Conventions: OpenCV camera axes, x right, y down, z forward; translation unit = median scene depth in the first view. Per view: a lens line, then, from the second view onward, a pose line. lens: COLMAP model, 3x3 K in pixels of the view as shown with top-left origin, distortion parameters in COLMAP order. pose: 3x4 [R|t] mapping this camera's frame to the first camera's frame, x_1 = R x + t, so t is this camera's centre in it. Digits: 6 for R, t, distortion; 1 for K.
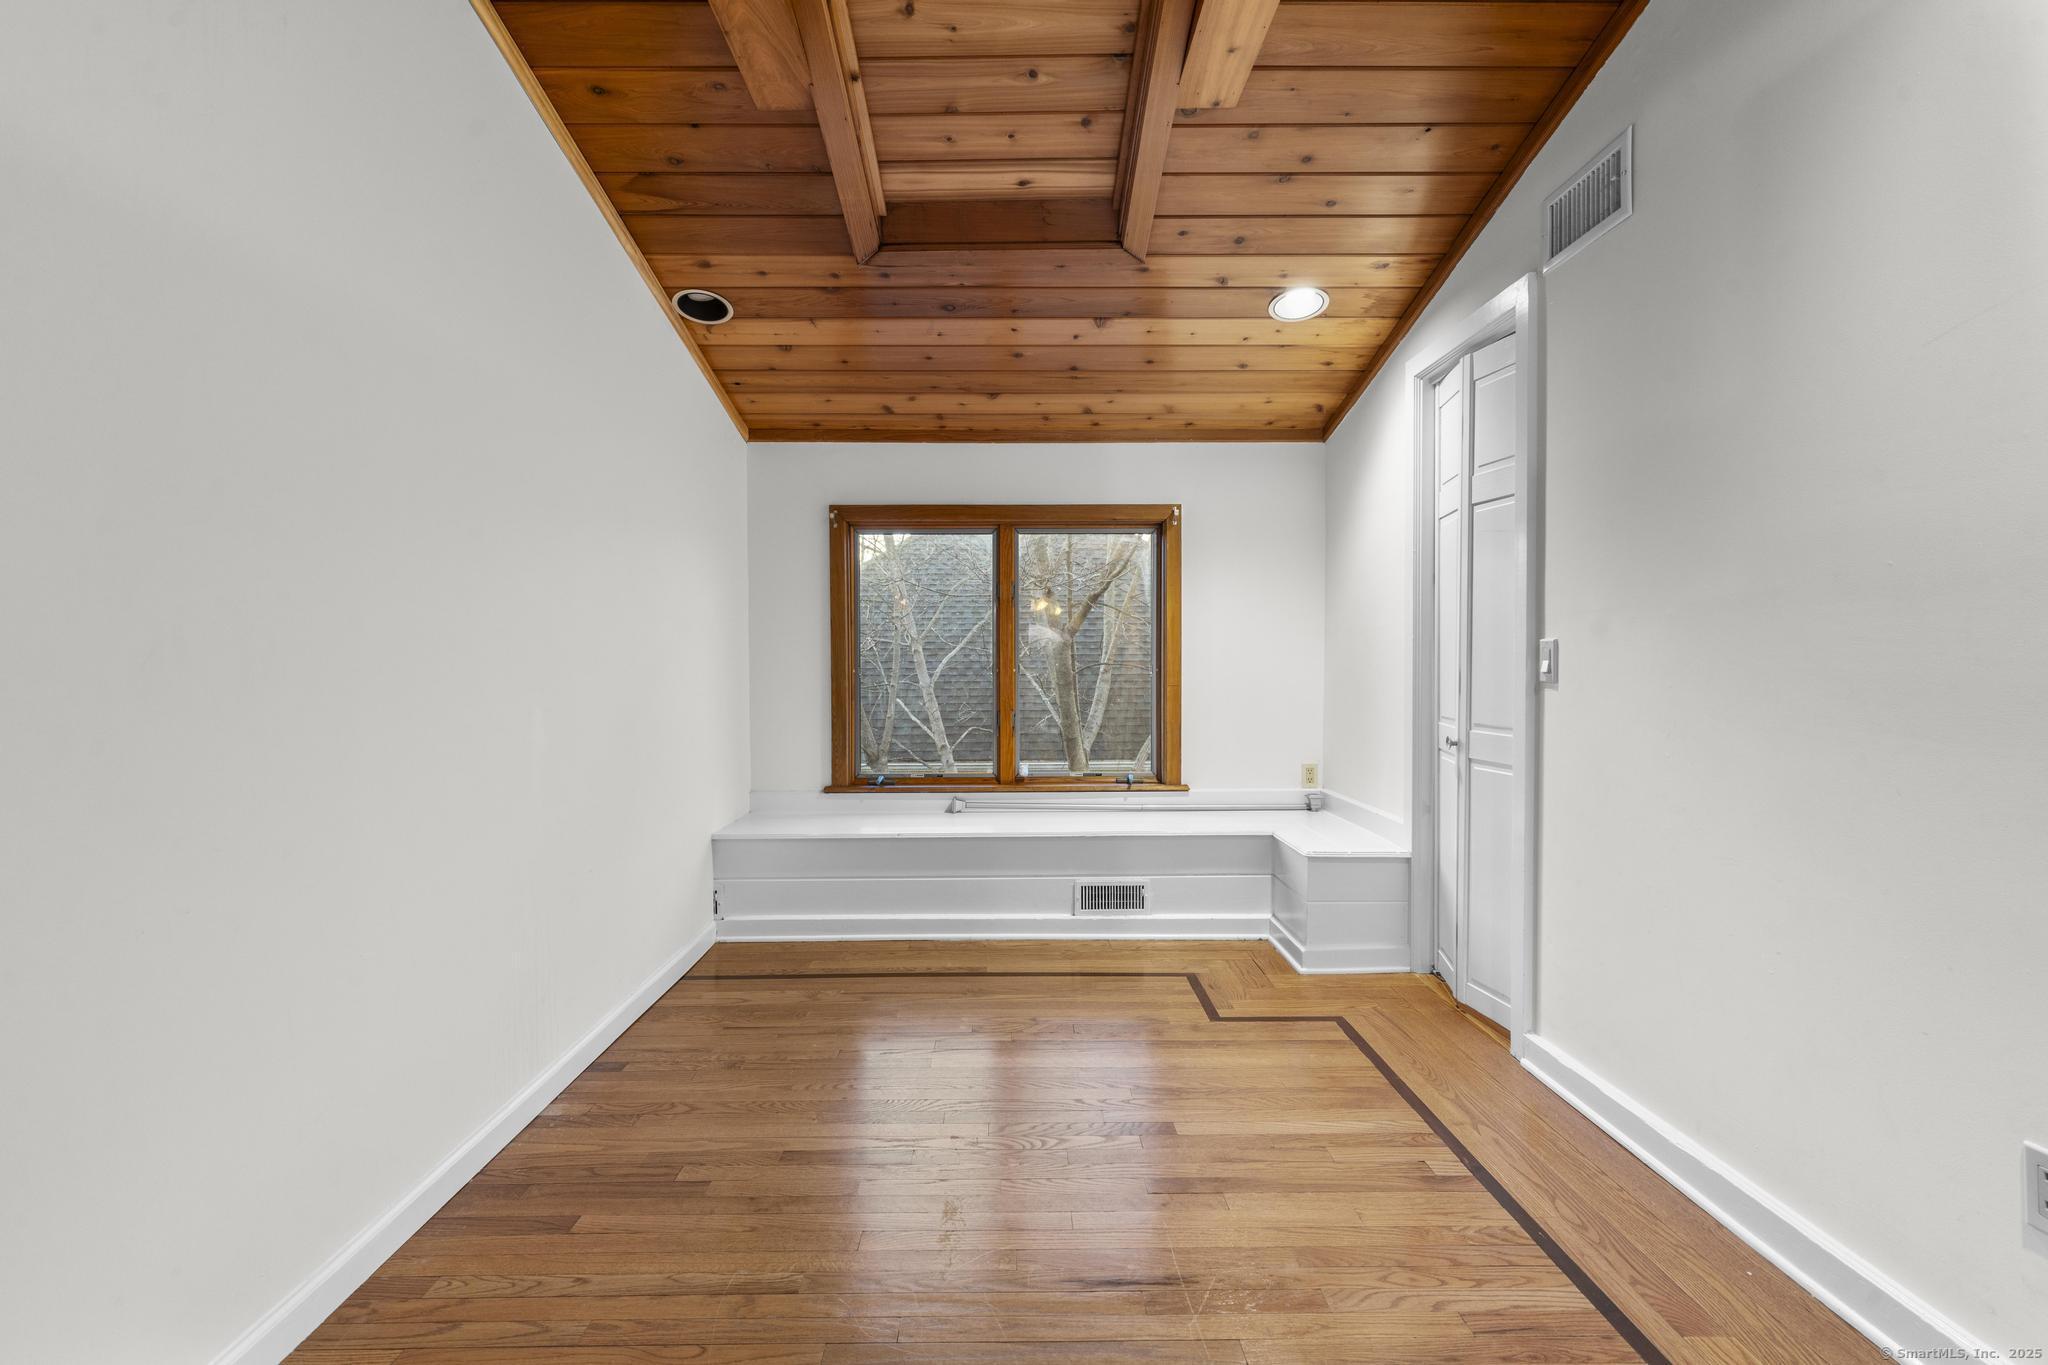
lens RADIAL K [[935.1, 0, 1014.3], [0, 935.1, 677.5], [0, 0, 1]] dist [-0.003361, 0.002375]
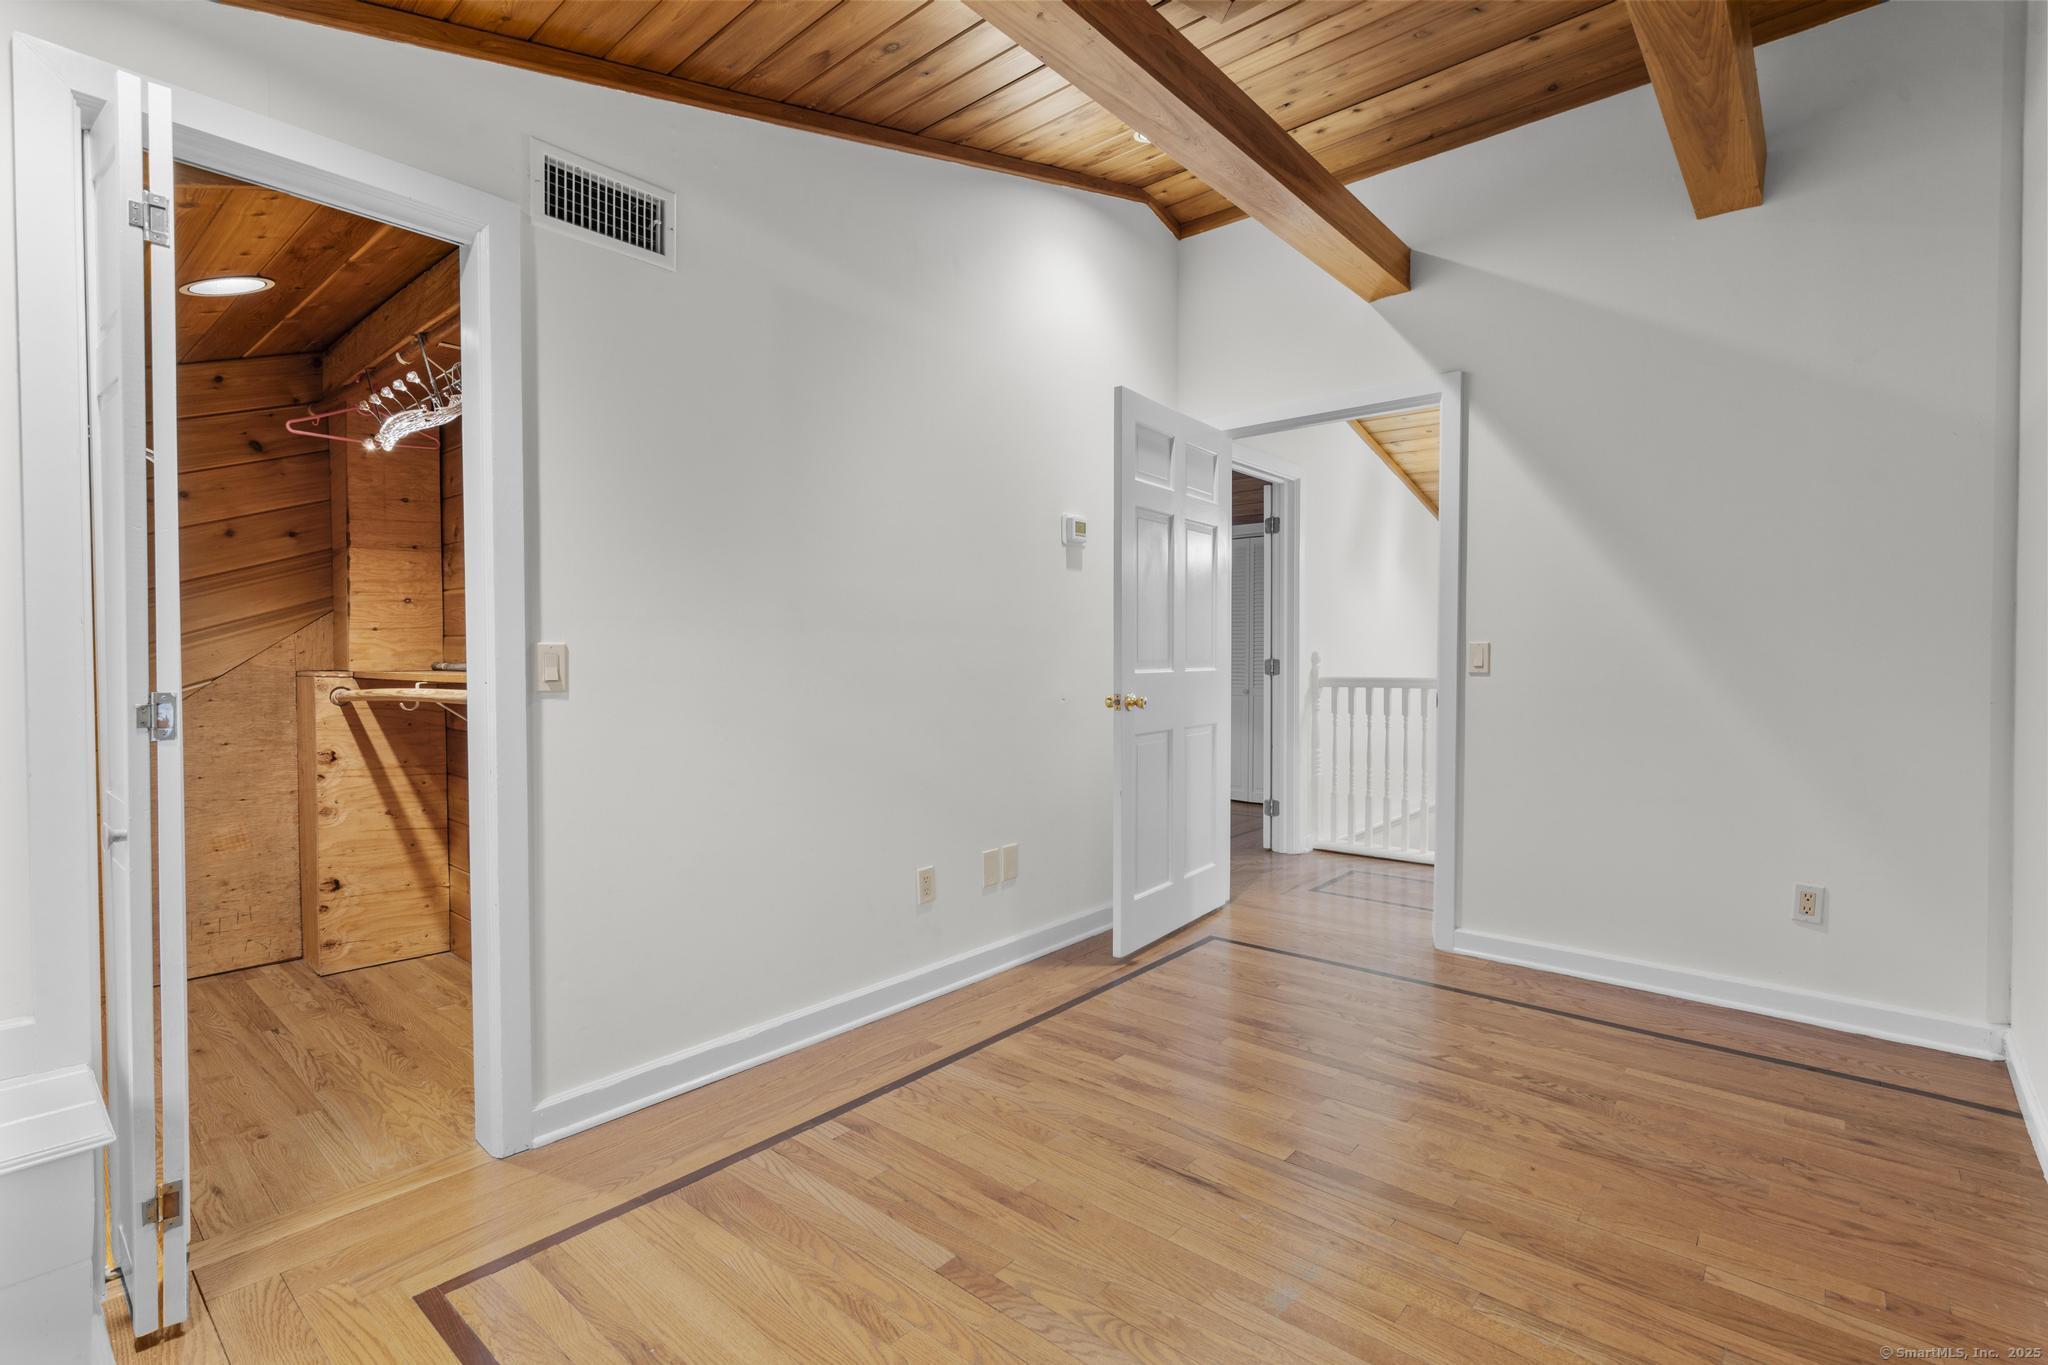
lens RADIAL K [[935.1, 0, 1021.1], [0, 935.1, 673.3], [0, 0, 1]] dist [-0.003361, 0.002375]
pose [[-0.745398, -0.002139, 0.666617, -0.413749], [0.023033, 0.999315, 0.028961, -0.032643], [-0.666222, 0.036942, -0.744838, 1.596973]]
